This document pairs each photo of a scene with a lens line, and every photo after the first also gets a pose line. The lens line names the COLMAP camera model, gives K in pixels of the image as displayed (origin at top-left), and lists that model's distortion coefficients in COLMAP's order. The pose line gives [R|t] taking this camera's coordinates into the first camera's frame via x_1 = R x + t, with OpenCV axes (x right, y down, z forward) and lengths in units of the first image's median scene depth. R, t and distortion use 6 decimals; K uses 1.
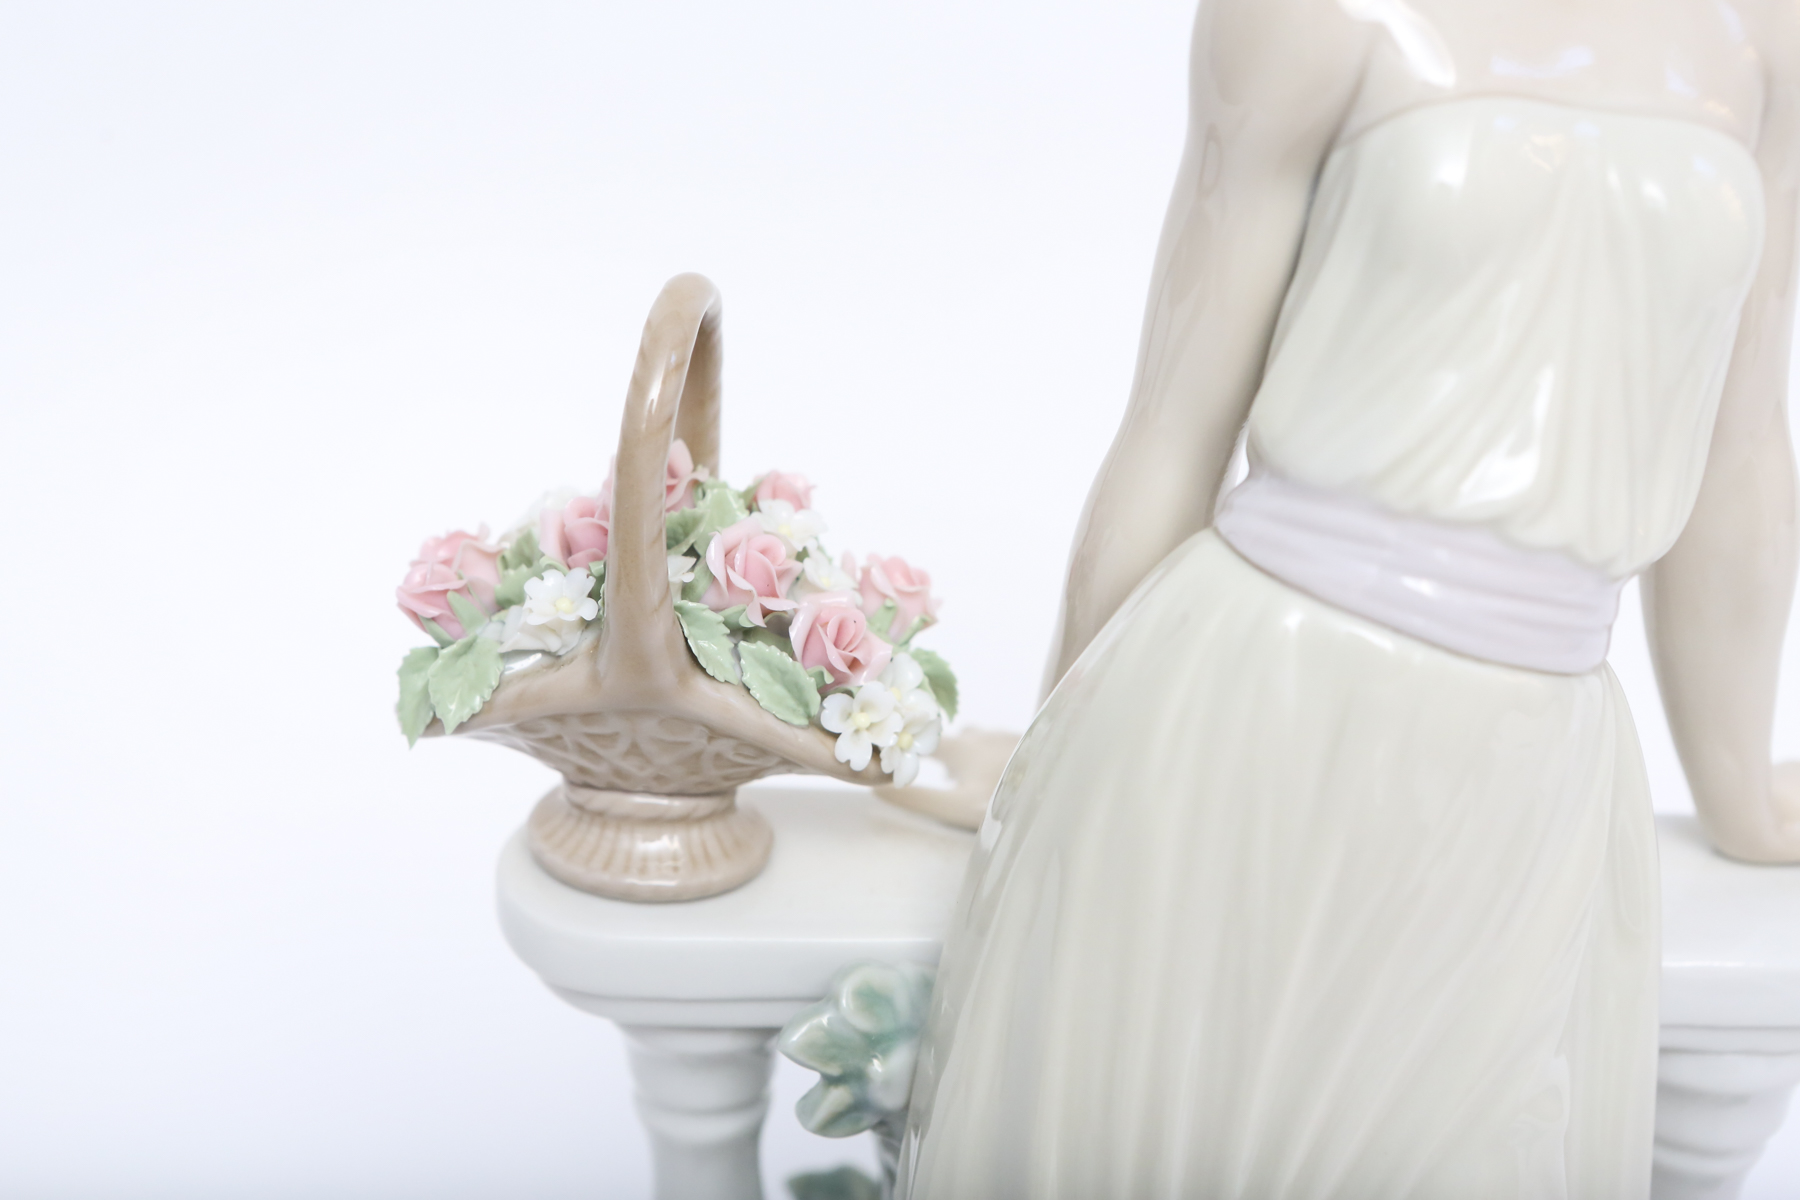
lens RADIAL K [[3612.6, 0, 900.0], [0, 3612.6, 600.0], [0, 0, 1]] dist [0.352013, 0.011102]
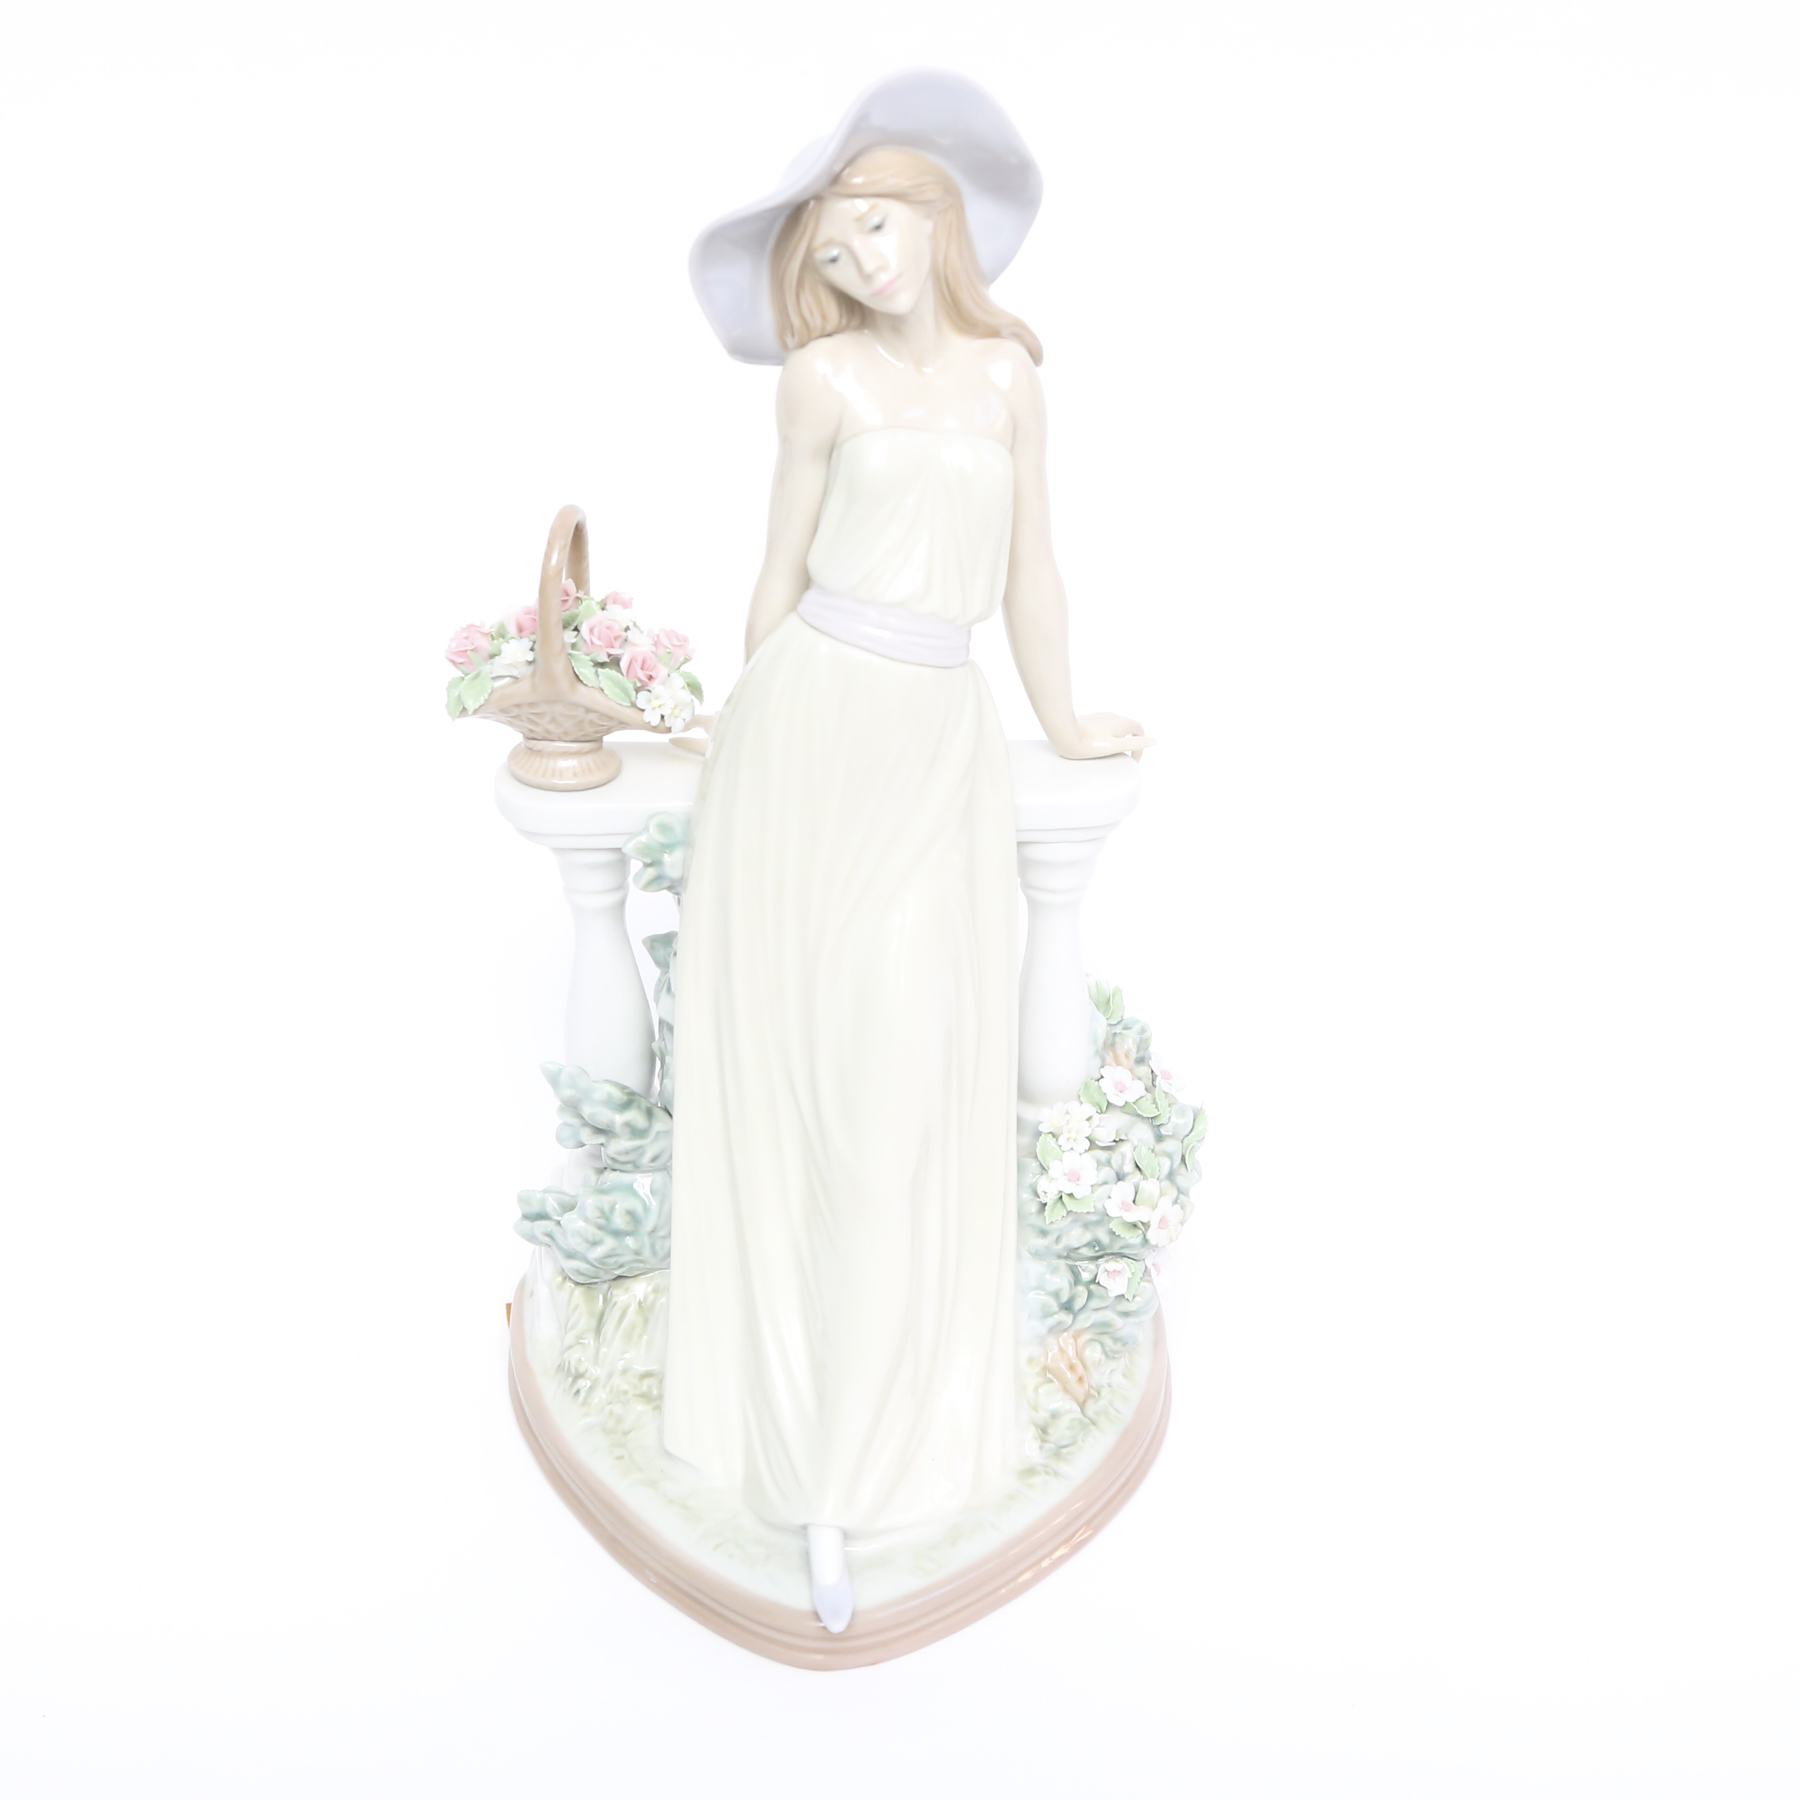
lens RADIAL K [[3747.2, 0, 900.0], [0, 3747.2, 900.0], [0, 0, 1]] dist [-0.028023, -0.070968]
pose [[0.999517, -0.030356, -0.006695, 0.150305], [0.030640, 0.998404, 0.047449, 0.049175], [0.005244, -0.047631, 0.998851, -1.289918]]
